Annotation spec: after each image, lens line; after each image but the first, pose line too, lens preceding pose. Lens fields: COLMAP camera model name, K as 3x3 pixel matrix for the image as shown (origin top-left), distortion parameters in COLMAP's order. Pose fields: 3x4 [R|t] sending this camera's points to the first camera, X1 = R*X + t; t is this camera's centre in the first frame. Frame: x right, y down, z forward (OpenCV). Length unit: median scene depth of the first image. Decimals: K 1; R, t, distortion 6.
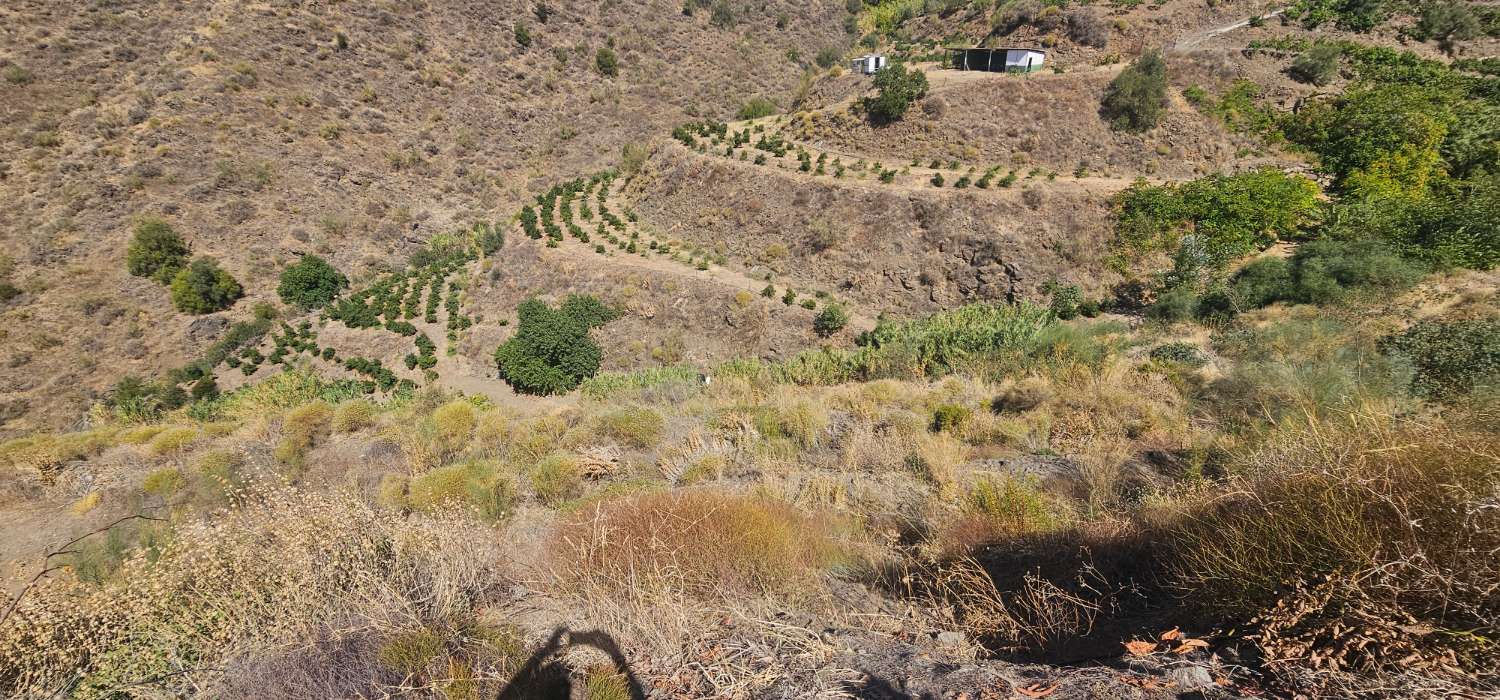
lens RADIAL K [[614.7, 0, 753.3], [0, 614.7, 355.5], [0, 0, 1]] dist [-0.003725, 0.000239]
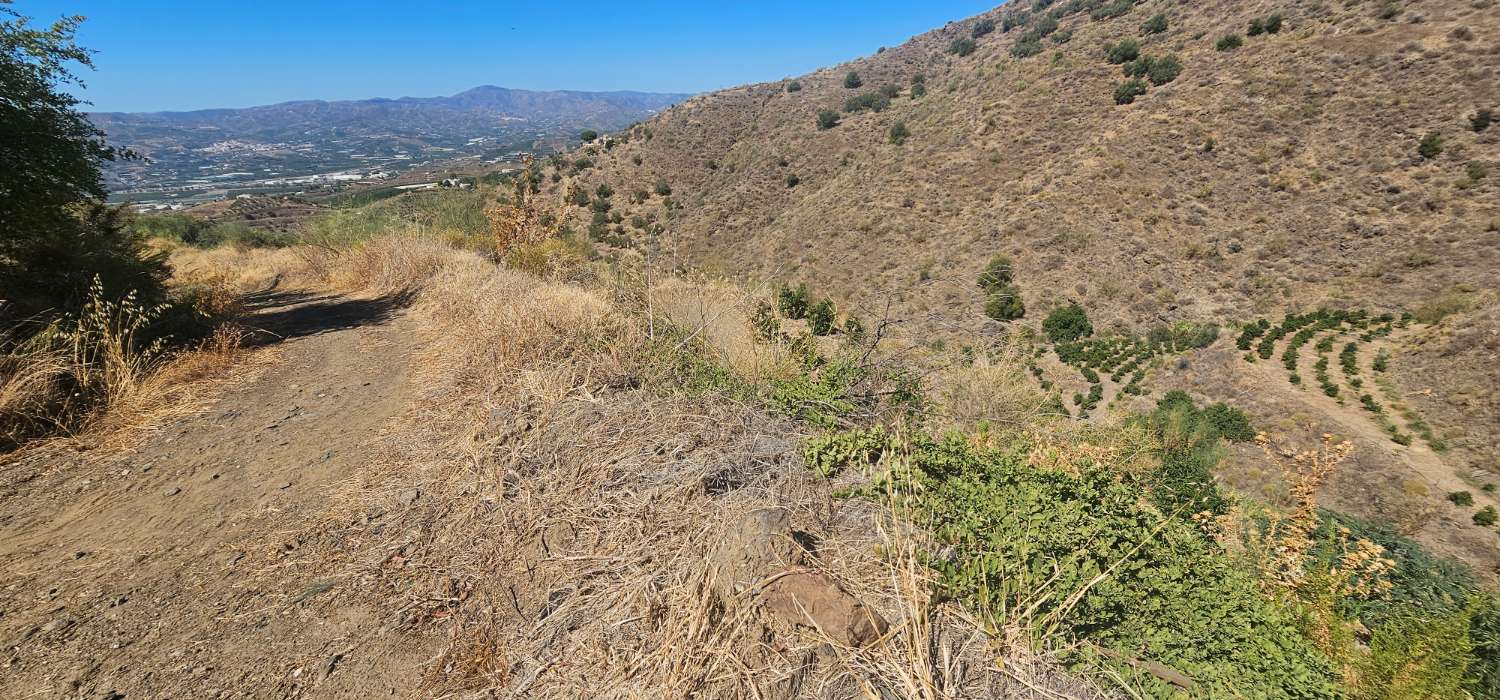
lens RADIAL K [[614.7, 0, 753.3], [0, 614.7, 355.5], [0, 0, 1]] dist [-0.003725, 0.000239]
pose [[0.338629, 0.346812, -0.874672, 0.244971], [-0.431079, 0.883477, 0.183411, -0.011145], [0.836362, 0.314944, 0.448674, -0.142310]]
